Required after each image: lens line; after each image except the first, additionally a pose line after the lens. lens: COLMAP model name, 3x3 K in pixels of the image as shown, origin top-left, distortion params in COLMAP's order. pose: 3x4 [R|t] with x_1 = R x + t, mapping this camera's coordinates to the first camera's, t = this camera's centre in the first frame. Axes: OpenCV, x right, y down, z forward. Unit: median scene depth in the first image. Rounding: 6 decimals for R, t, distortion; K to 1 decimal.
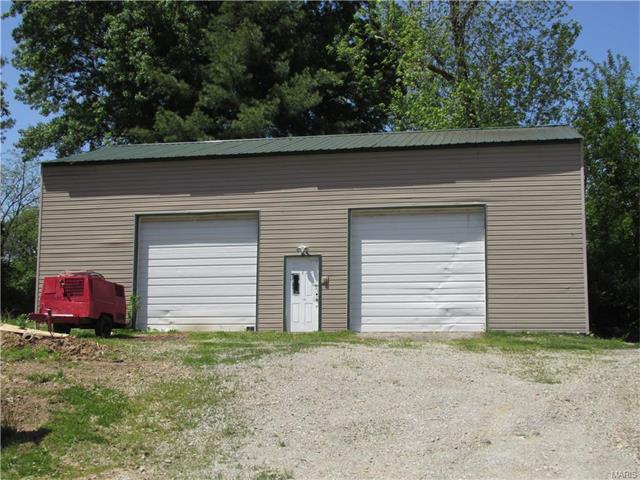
lens RADIAL K [[849.8, 0, 320.0], [0, 849.8, 240.0], [0, 0, 1]] dist [-0.083597, -0.014881]
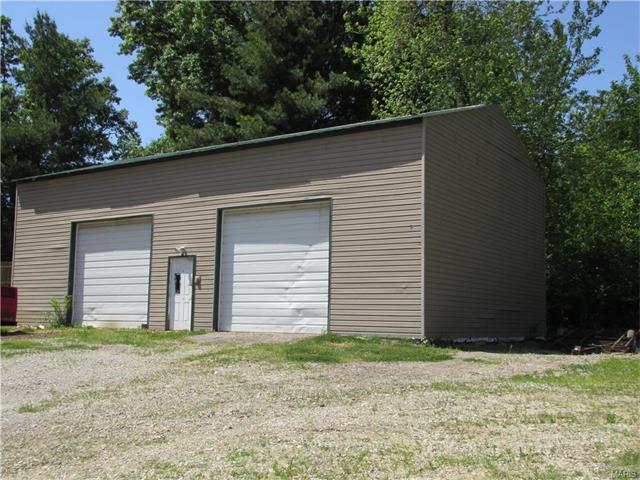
lens RADIAL K [[740.9, 0, 320.0], [0, 740.9, 240.0], [0, 0, 1]] dist [-0.074300, -0.033543]
pose [[0.930840, -0.029256, -0.364255, 0.464281], [0.032275, 0.999477, 0.002203, 0.002210], [0.364000, -0.013807, 0.931297, 0.227438]]
